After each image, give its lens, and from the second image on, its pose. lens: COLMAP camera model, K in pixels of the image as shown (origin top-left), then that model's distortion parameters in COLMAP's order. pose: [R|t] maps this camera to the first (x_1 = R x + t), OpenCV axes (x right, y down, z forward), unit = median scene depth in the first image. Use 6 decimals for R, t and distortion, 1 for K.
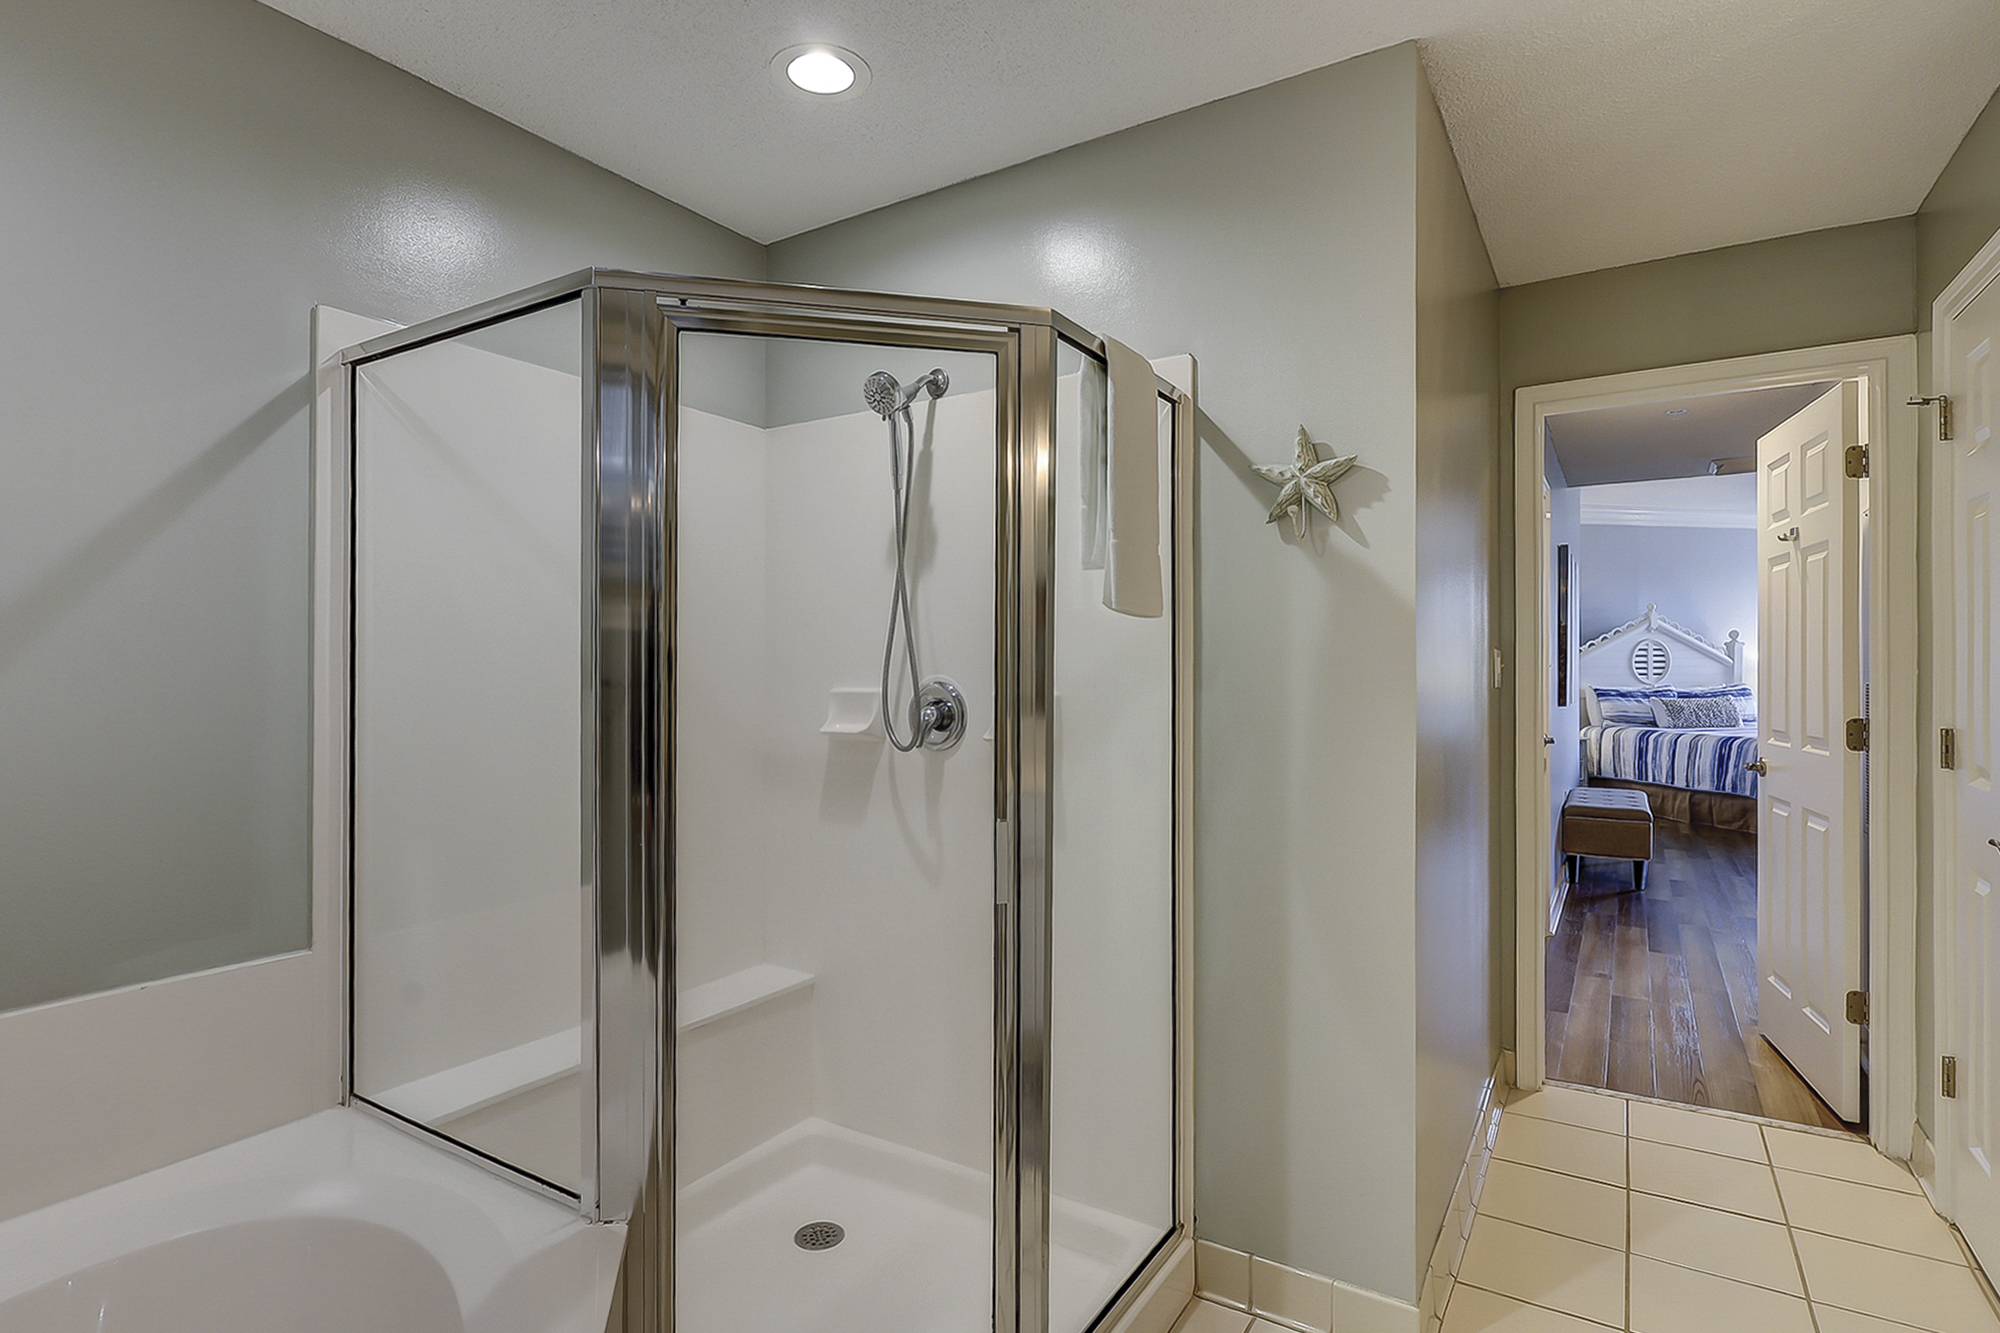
lens RADIAL K [[971.7, 0, 996.4], [0, 971.7, 645.9], [0, 0, 1]] dist [-0.001735, -0.001374]
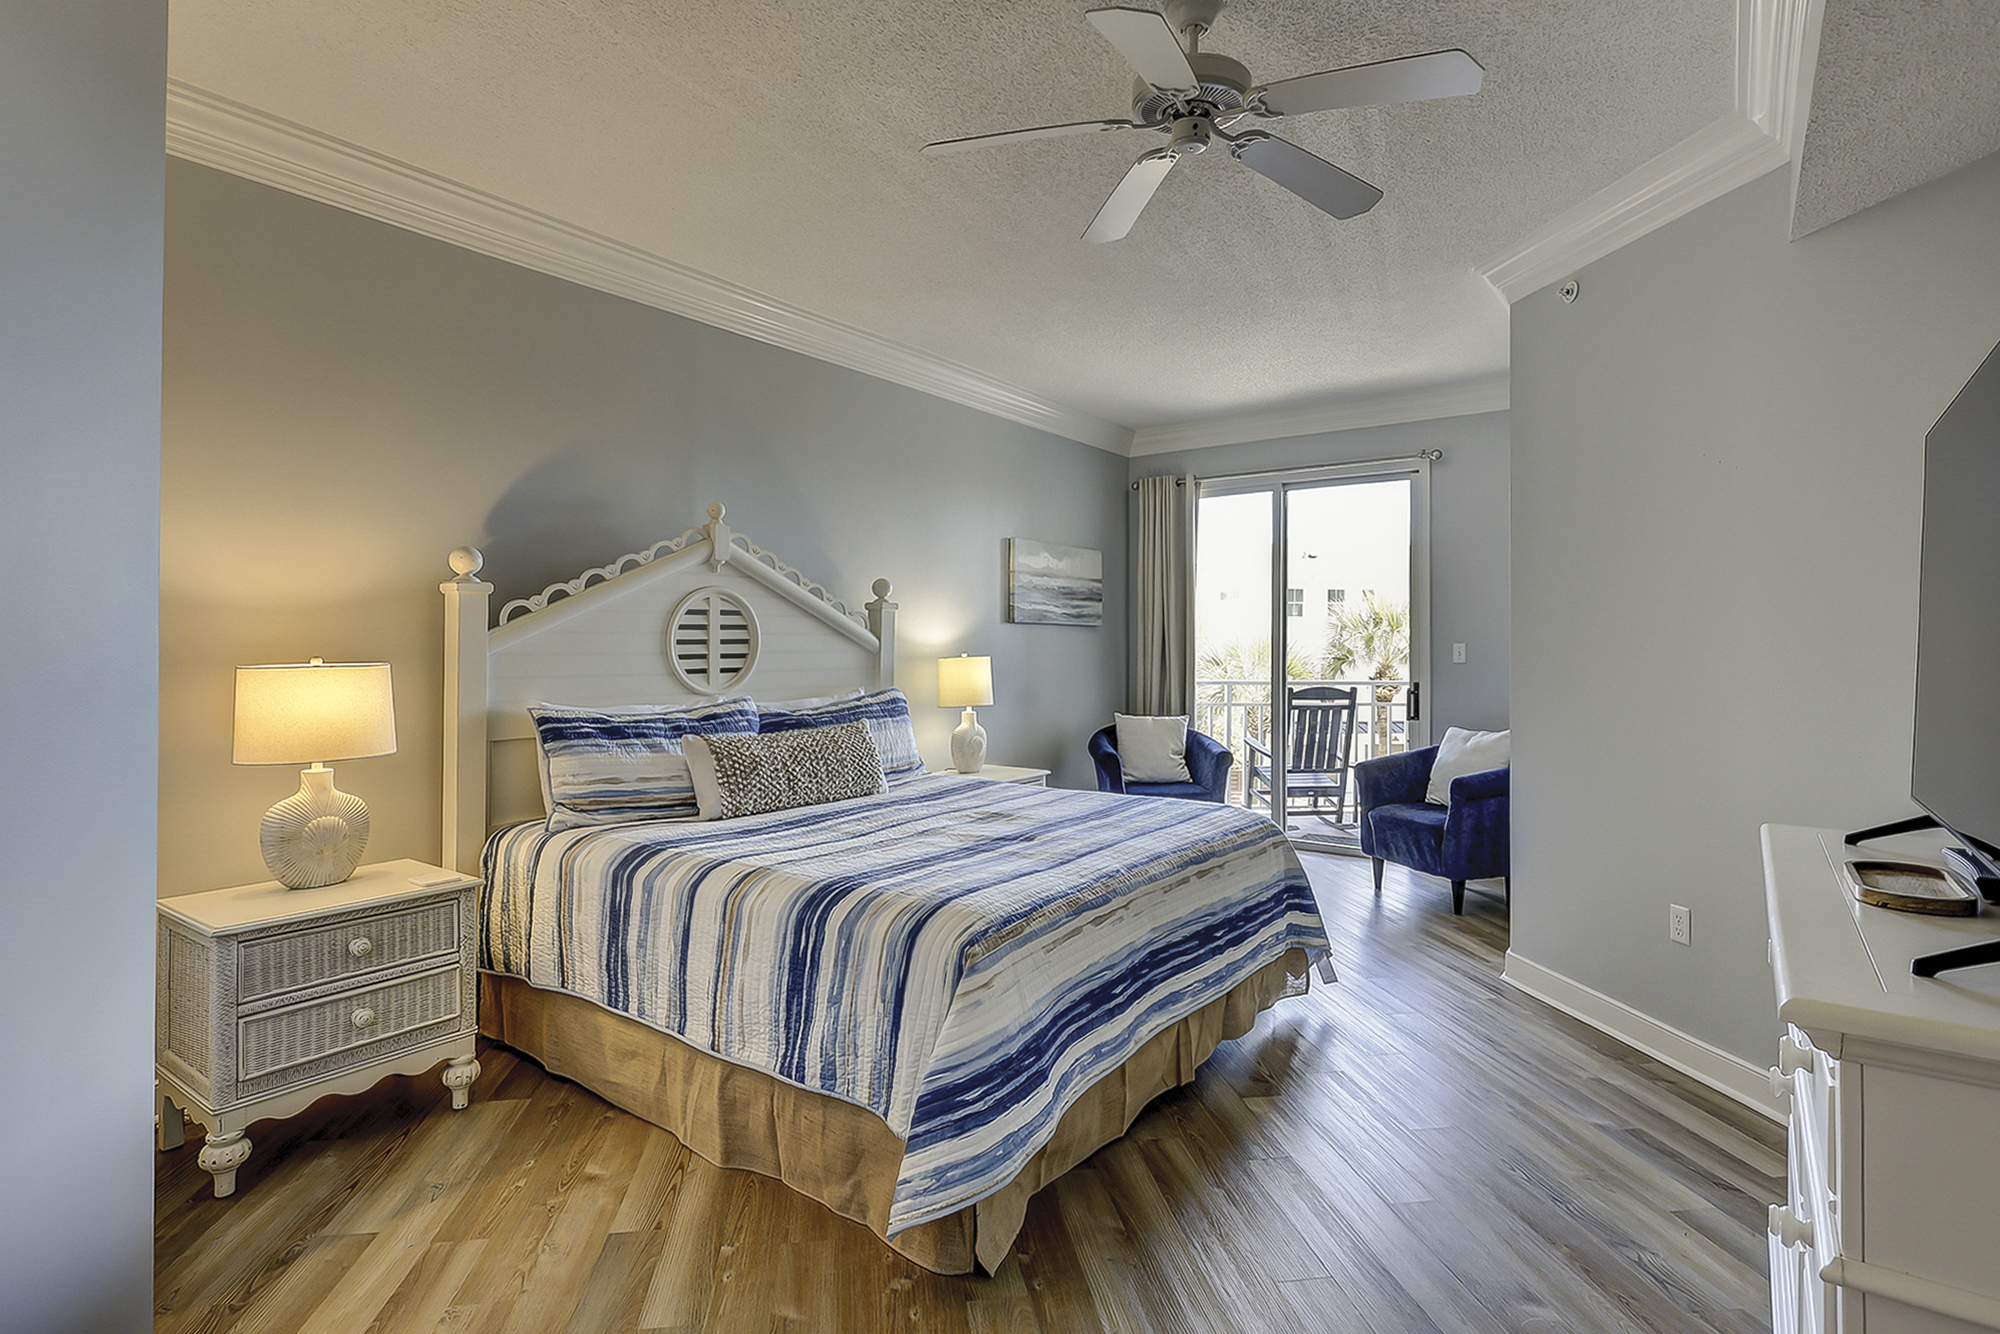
lens RADIAL K [[971.7, 0, 996.4], [0, 971.7, 646.4], [0, 0, 1]] dist [-0.001735, -0.001374]
pose [[0.746948, 0.005585, 0.664859, 0.515428], [-0.018607, 0.999749, 0.012506, 0.011621], [-0.664622, -0.021712, 0.746864, 0.641875]]
